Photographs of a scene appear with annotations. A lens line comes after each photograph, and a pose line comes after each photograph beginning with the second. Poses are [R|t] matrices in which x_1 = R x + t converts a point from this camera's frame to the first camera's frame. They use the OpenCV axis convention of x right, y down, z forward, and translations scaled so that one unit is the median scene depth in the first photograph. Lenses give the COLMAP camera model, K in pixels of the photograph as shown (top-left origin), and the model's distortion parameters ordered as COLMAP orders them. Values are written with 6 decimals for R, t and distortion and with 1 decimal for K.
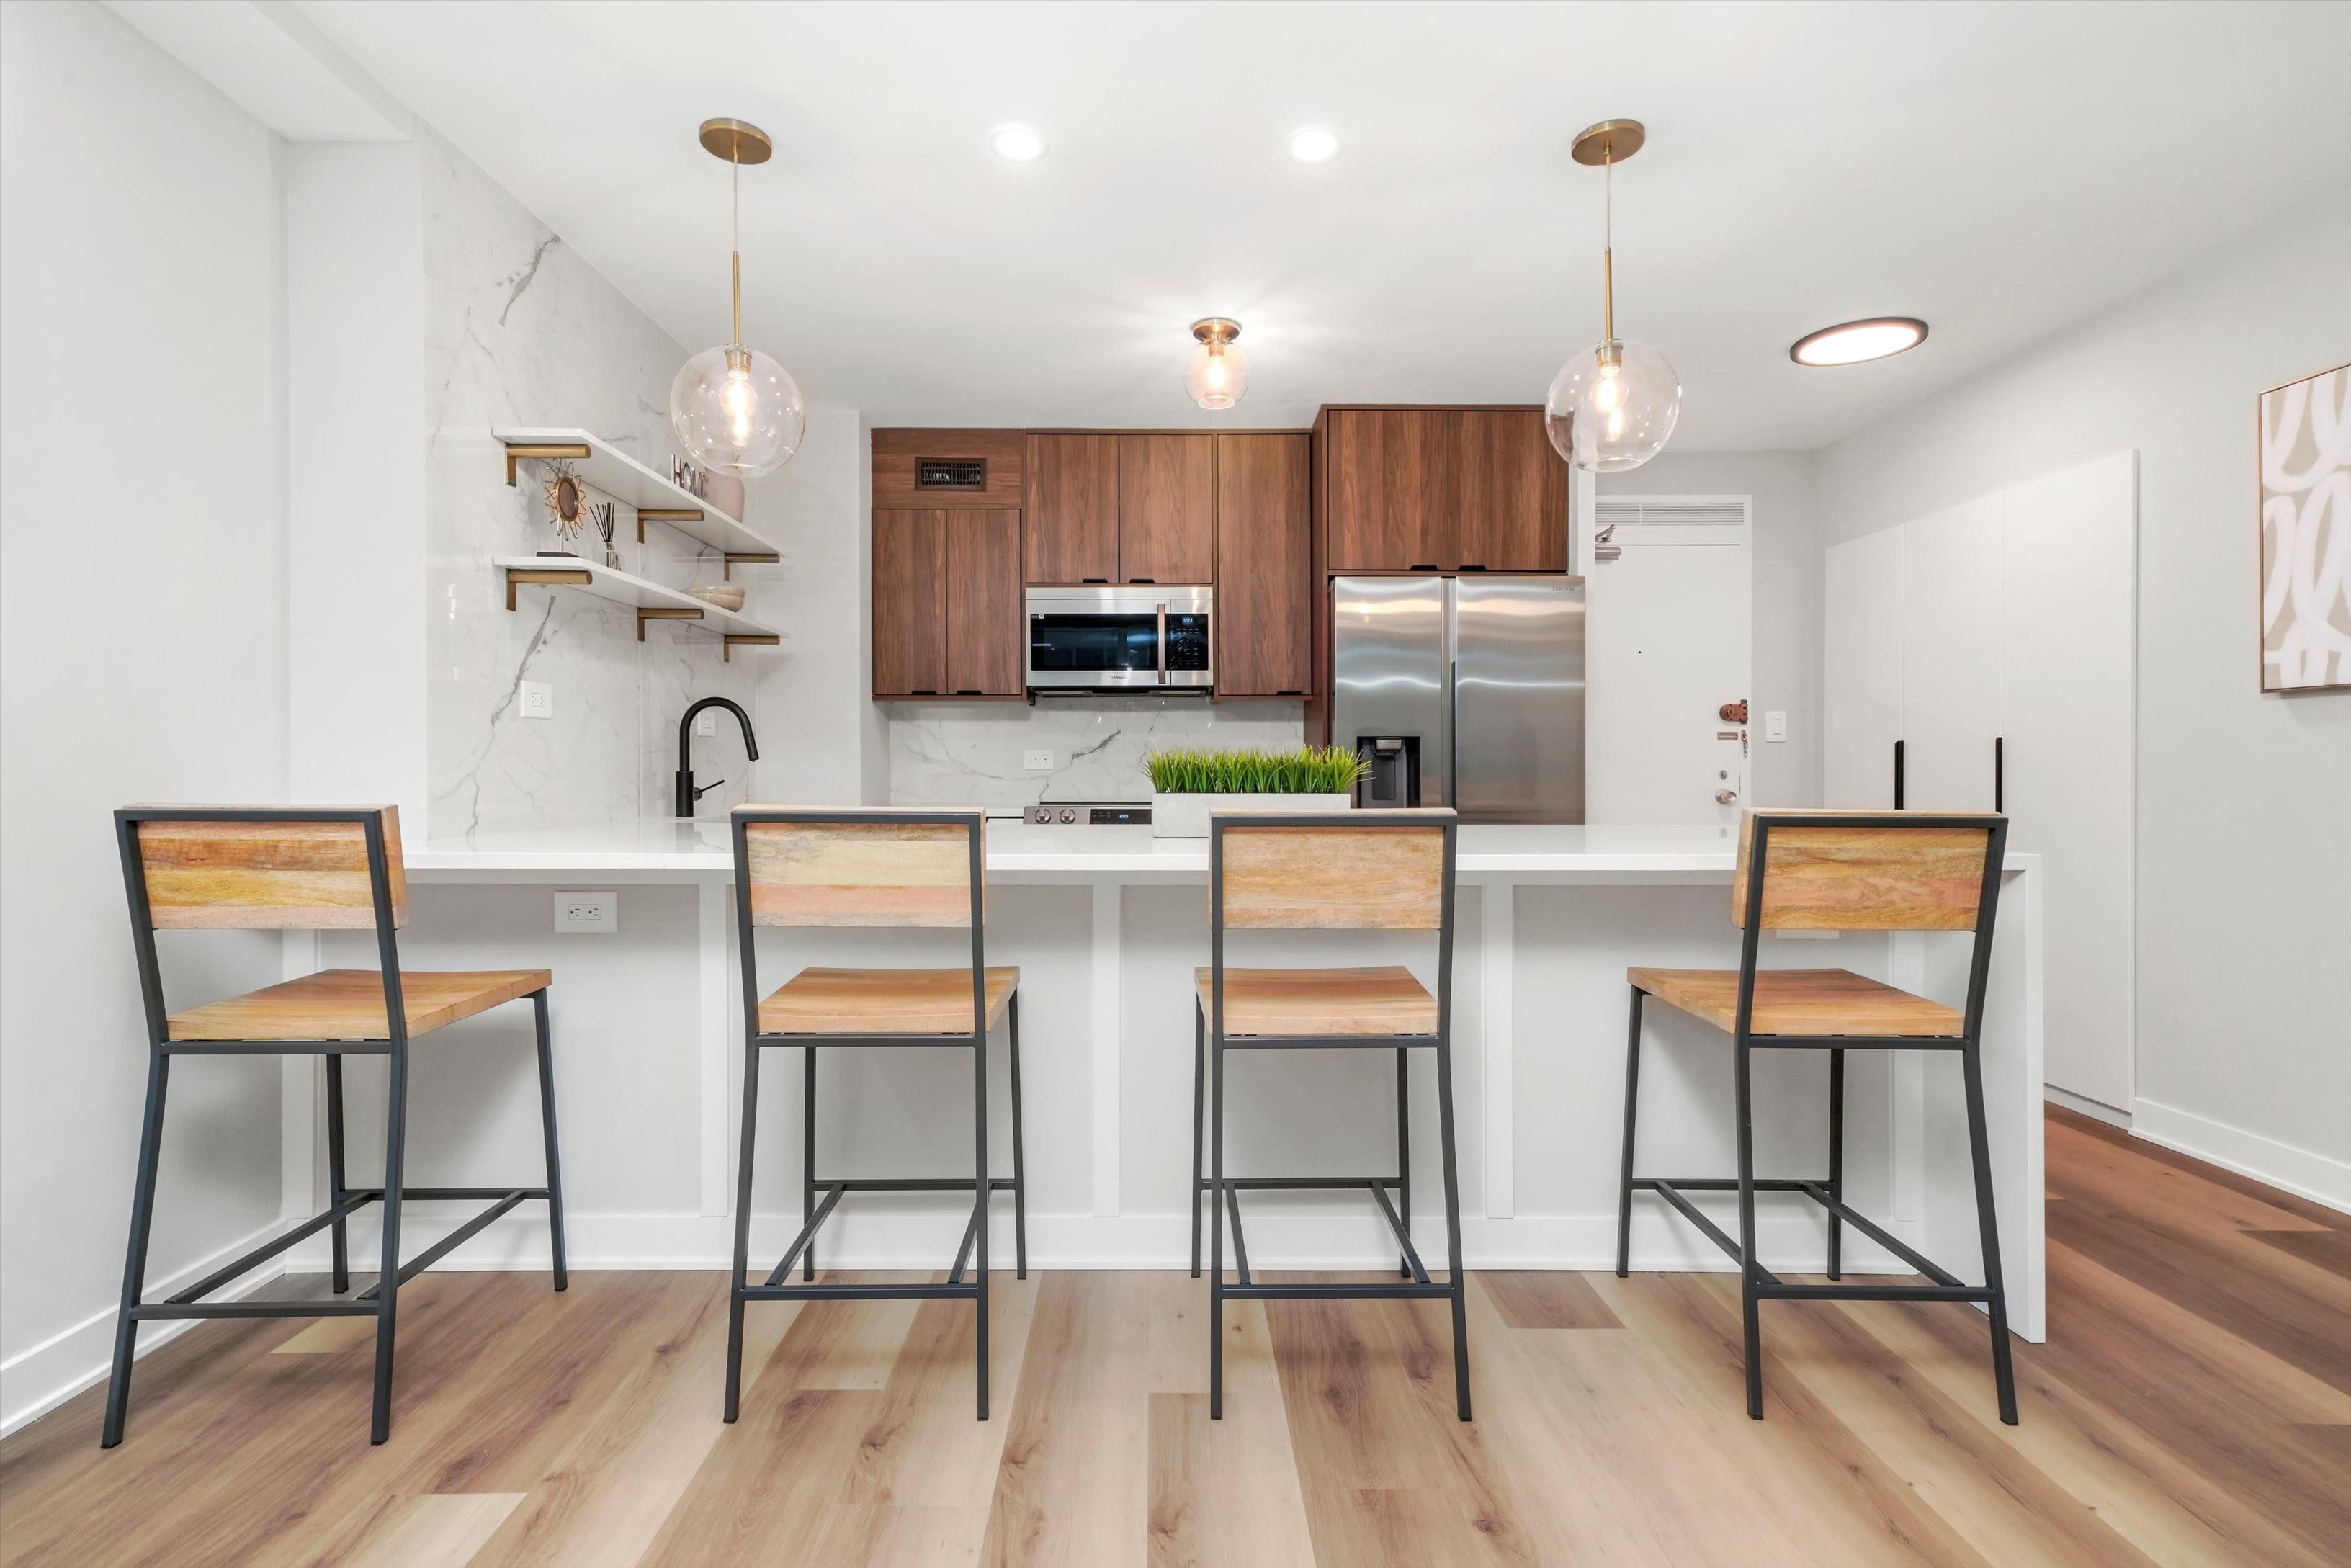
lens RADIAL K [[1142.4, 0, 1179.0], [0, 1142.4, 770.5], [0, 0, 1]] dist [0.015583, 0.000228]
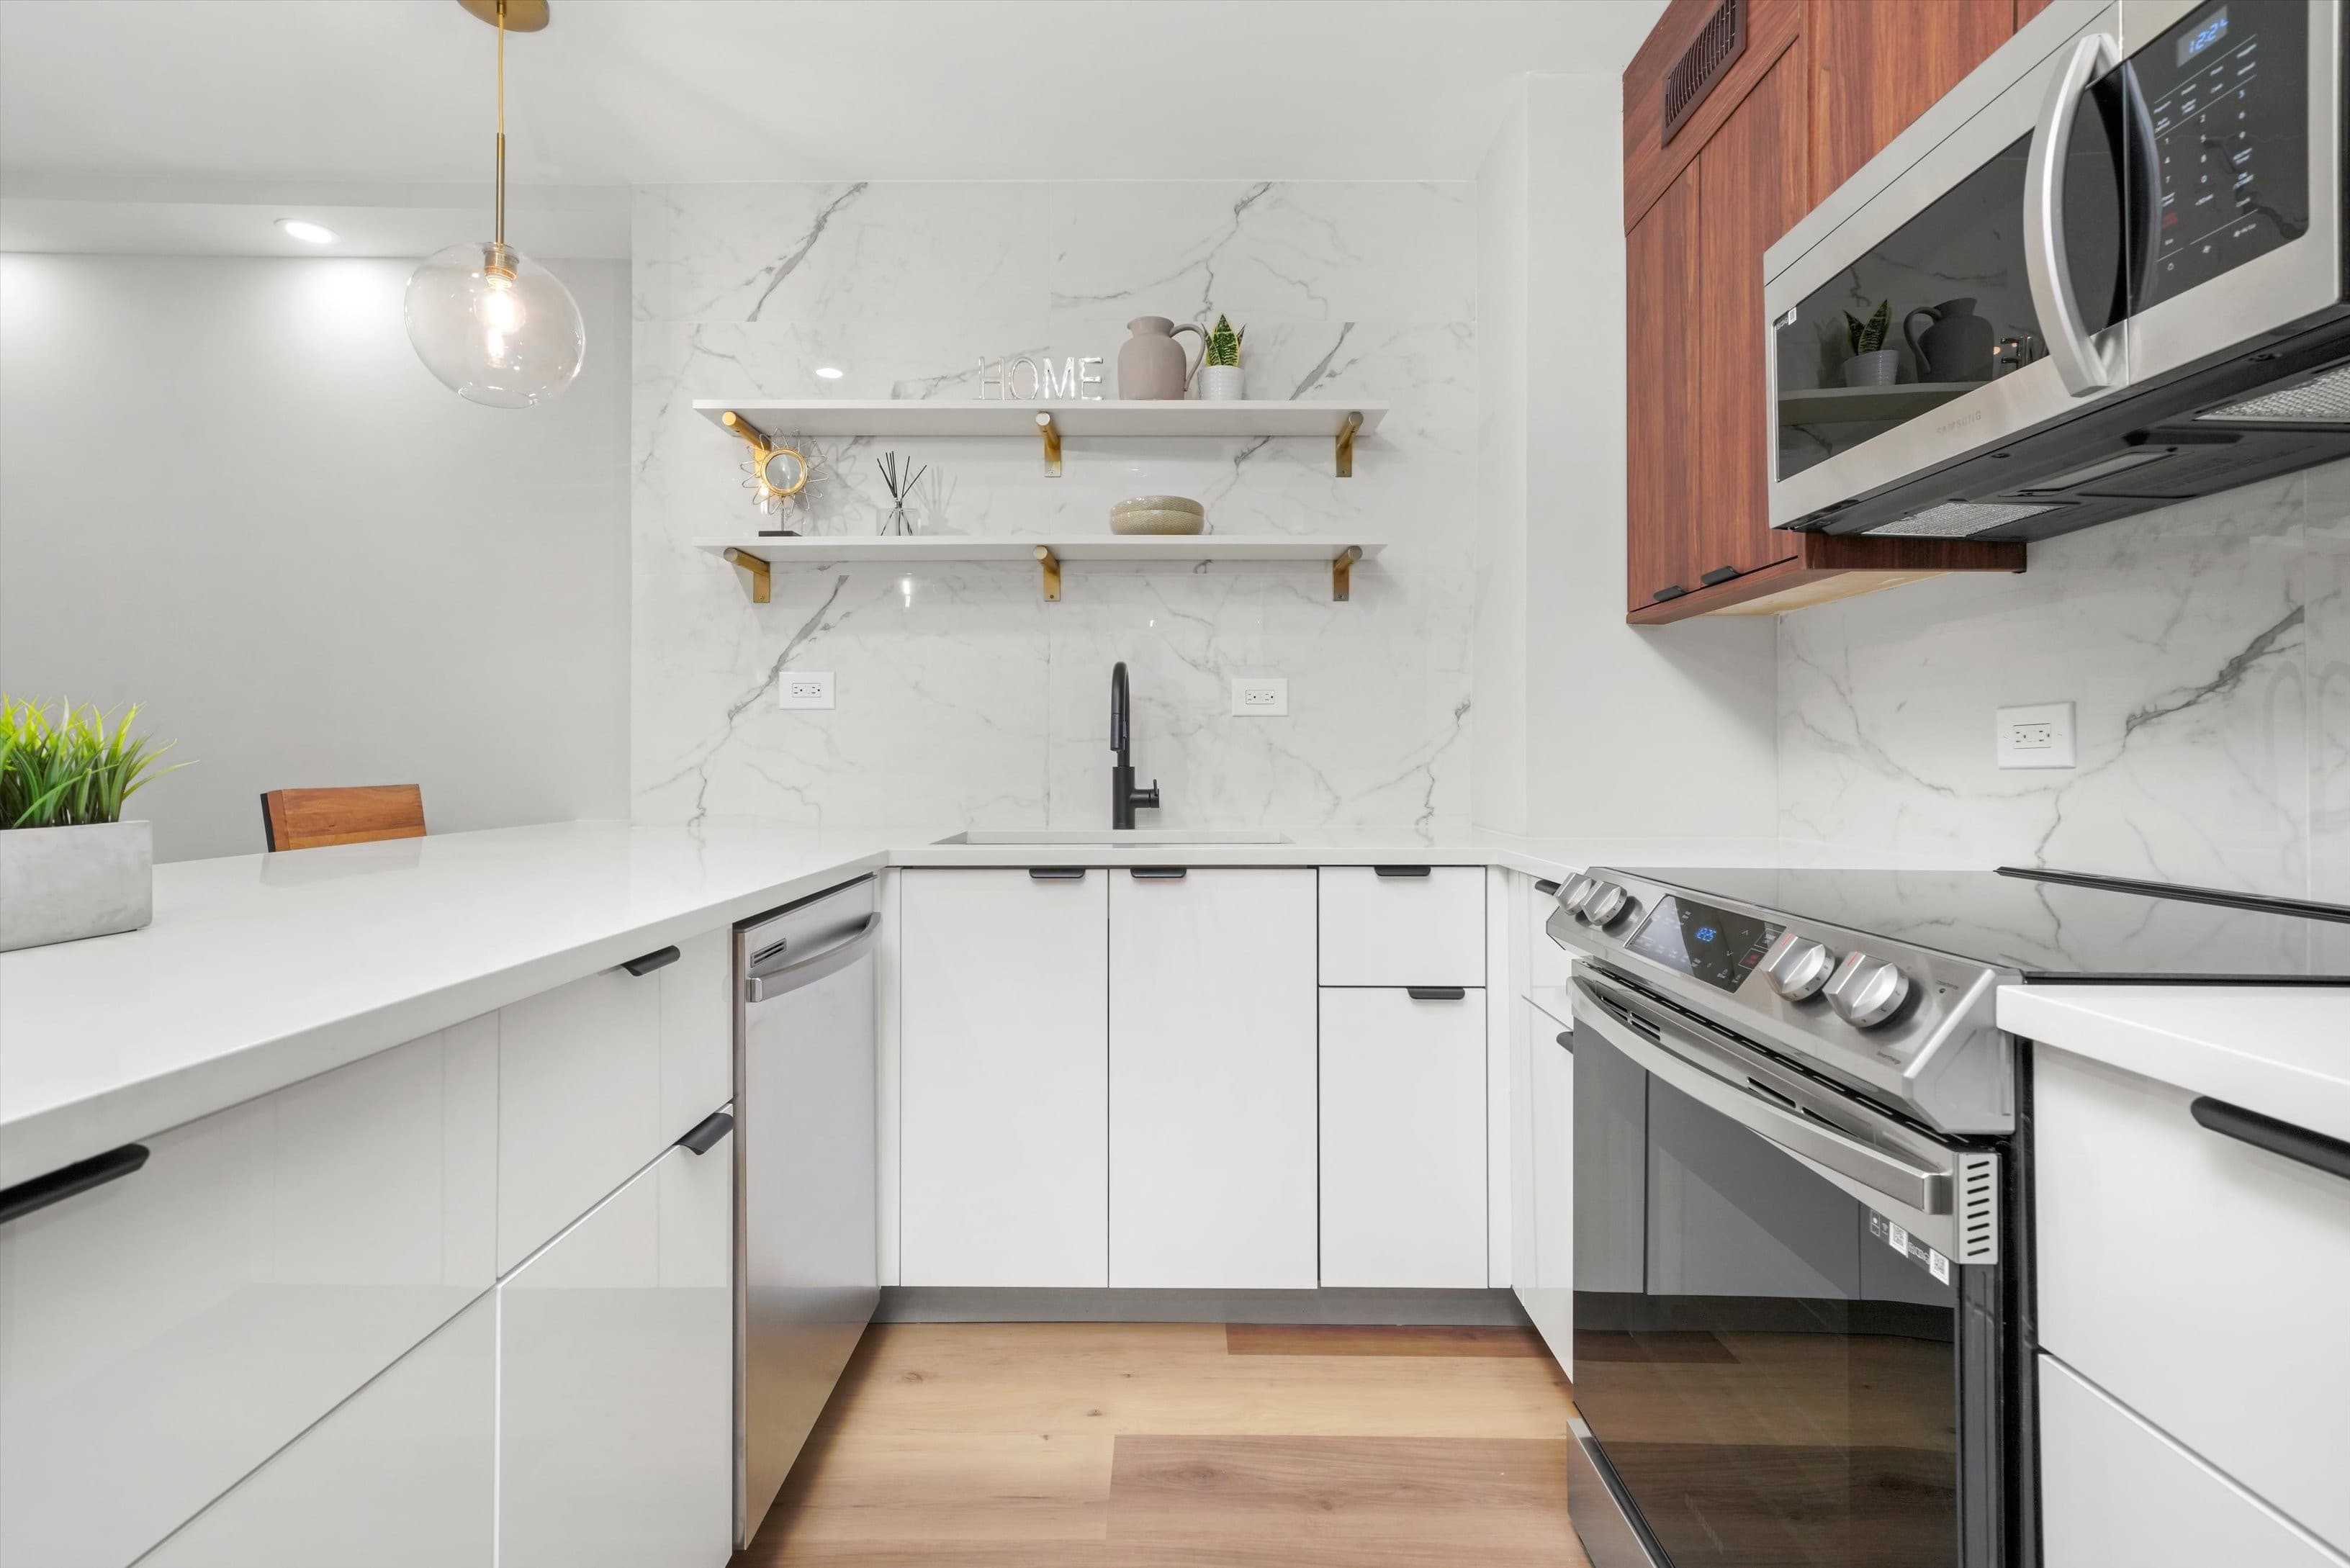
lens RADIAL K [[1121.4, 0, 1146.9], [0, 1121.4, 737.0], [0, 0, 1]] dist [-0.000395, 0.024664]
pose [[-0.040490, -0.020332, -0.998973, 0.220574], [-0.002223, 0.999792, -0.020259, -0.002856], [0.999177, 0.001401, -0.040527, 0.823560]]
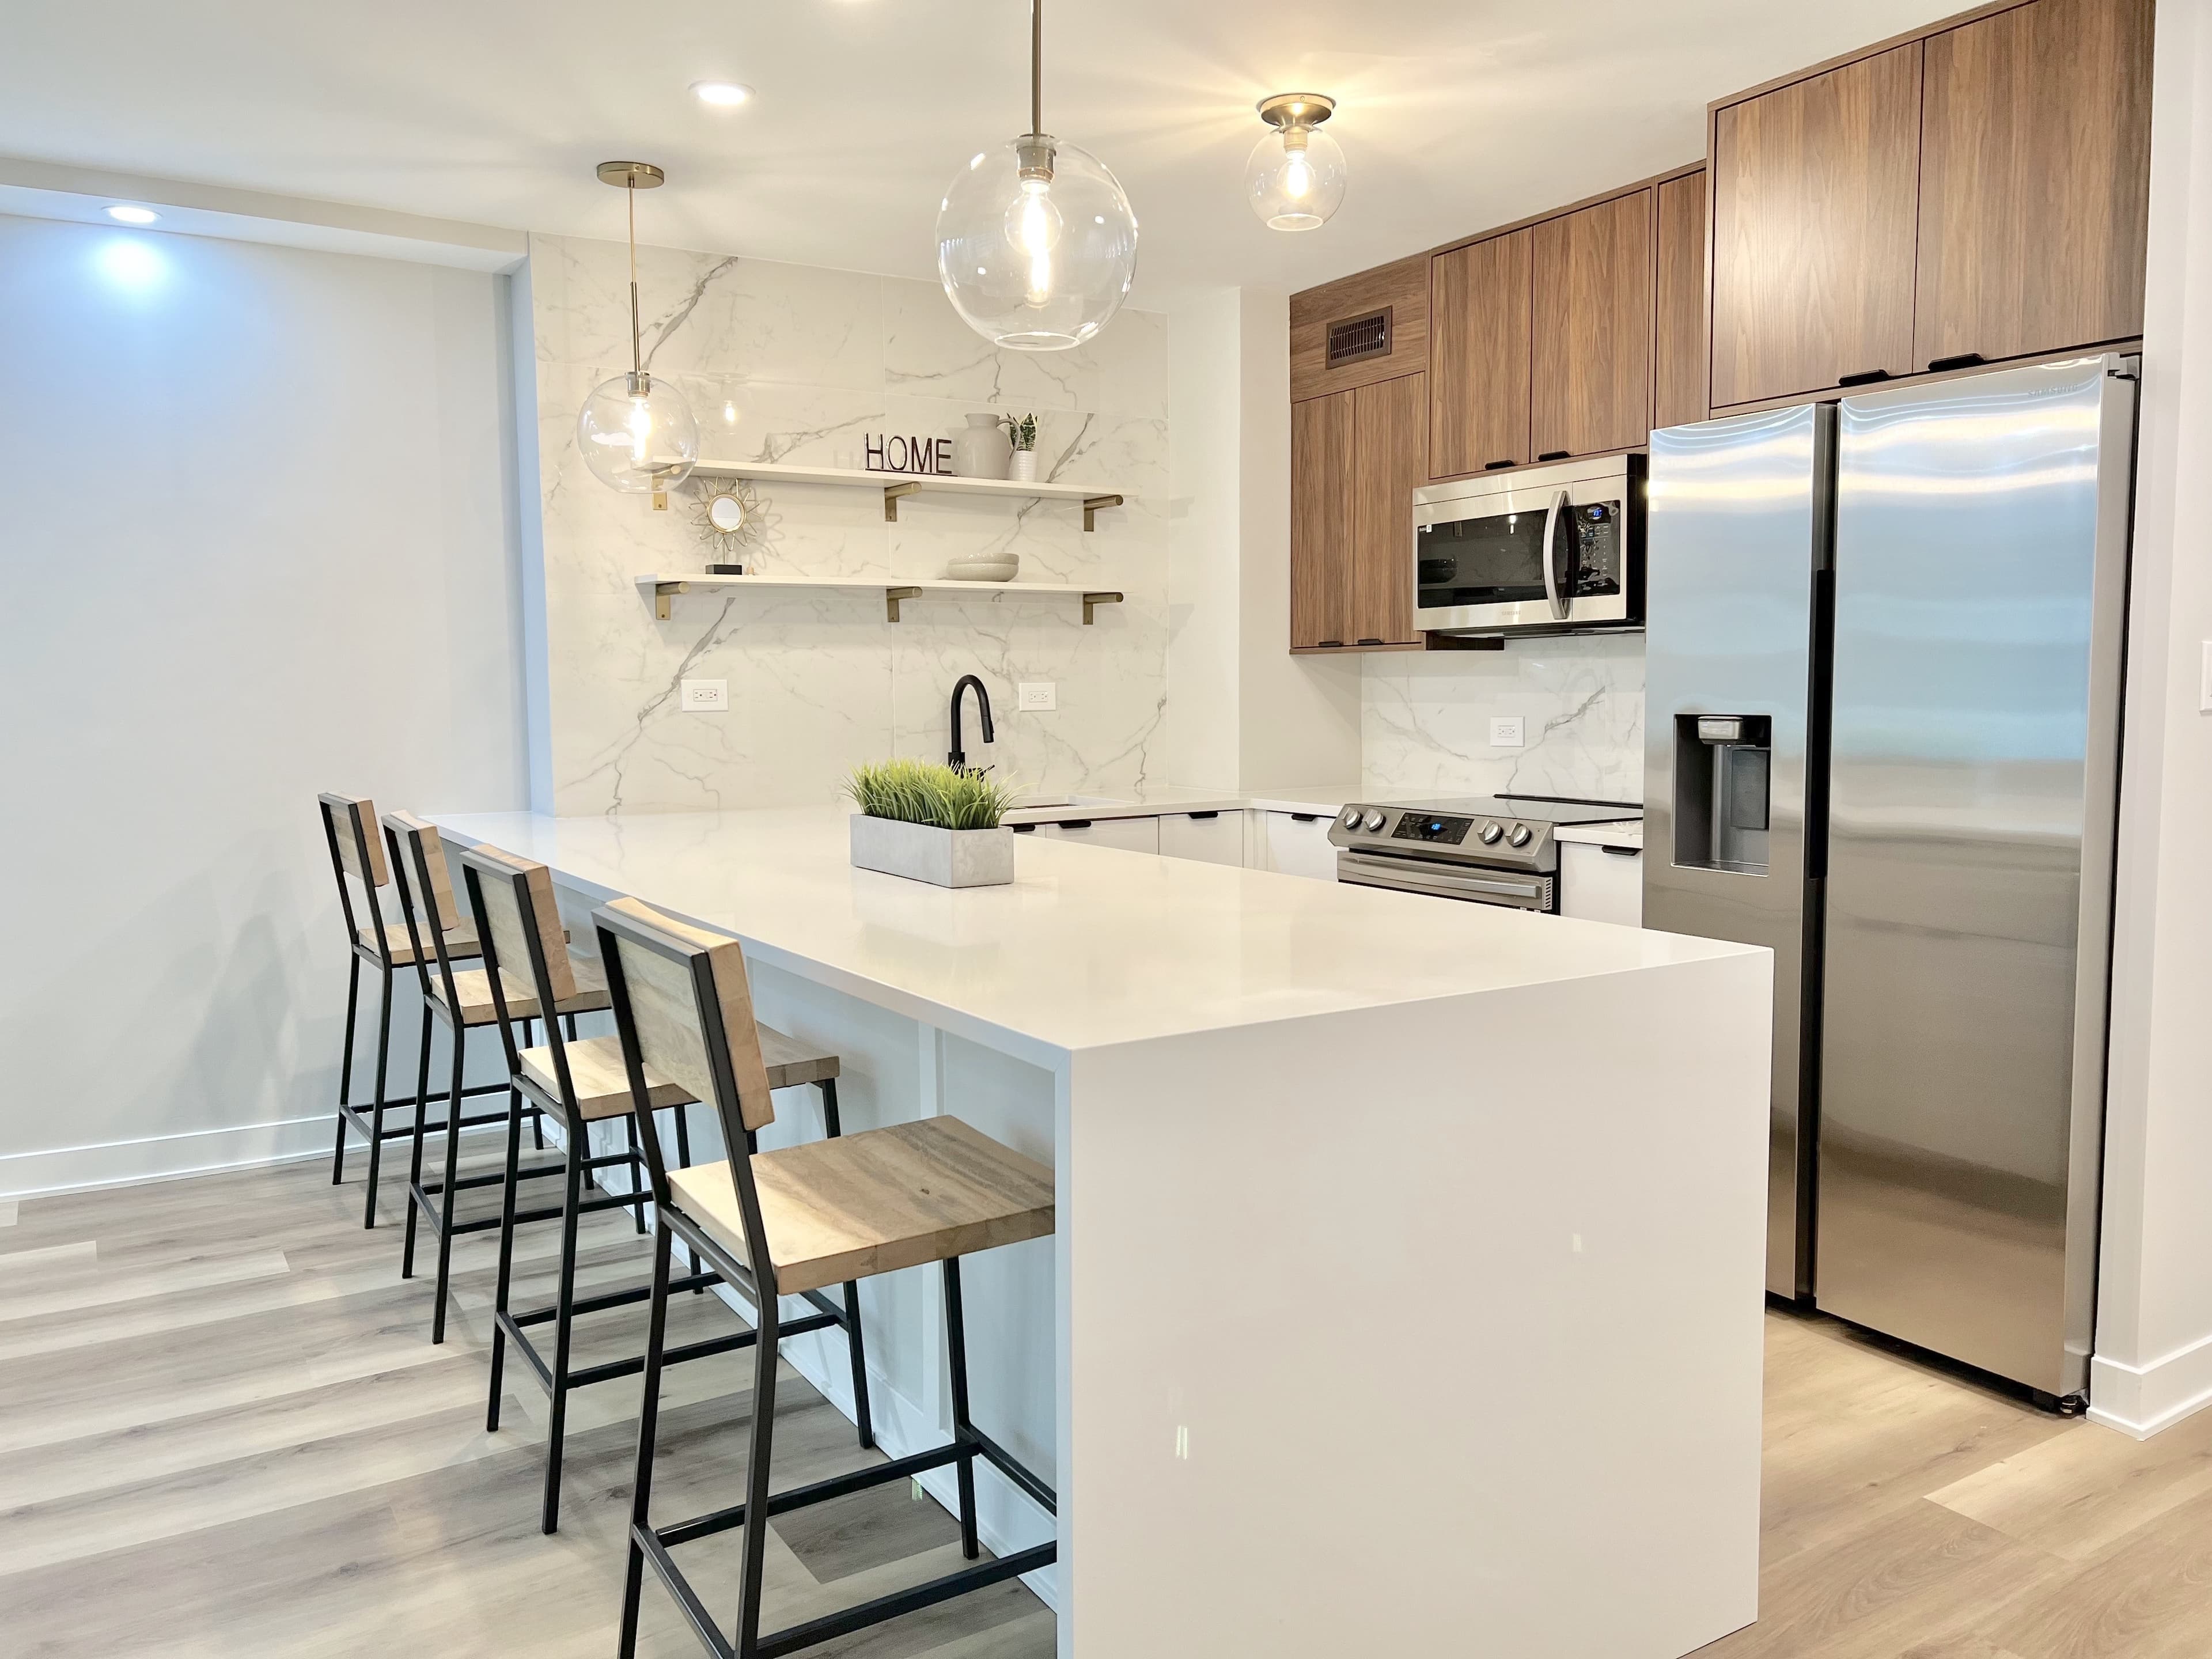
lens RADIAL K [[1701.6, 0, 1106.0], [0, 1701.6, 829.5], [0, 0, 1]] dist [0.029391, -0.010269]
pose [[0.509493, 0.069981, -0.857624, 0.675240], [0.008261, 0.996244, 0.086200, -0.044347], [0.860435, -0.051003, 0.507001, 0.303225]]
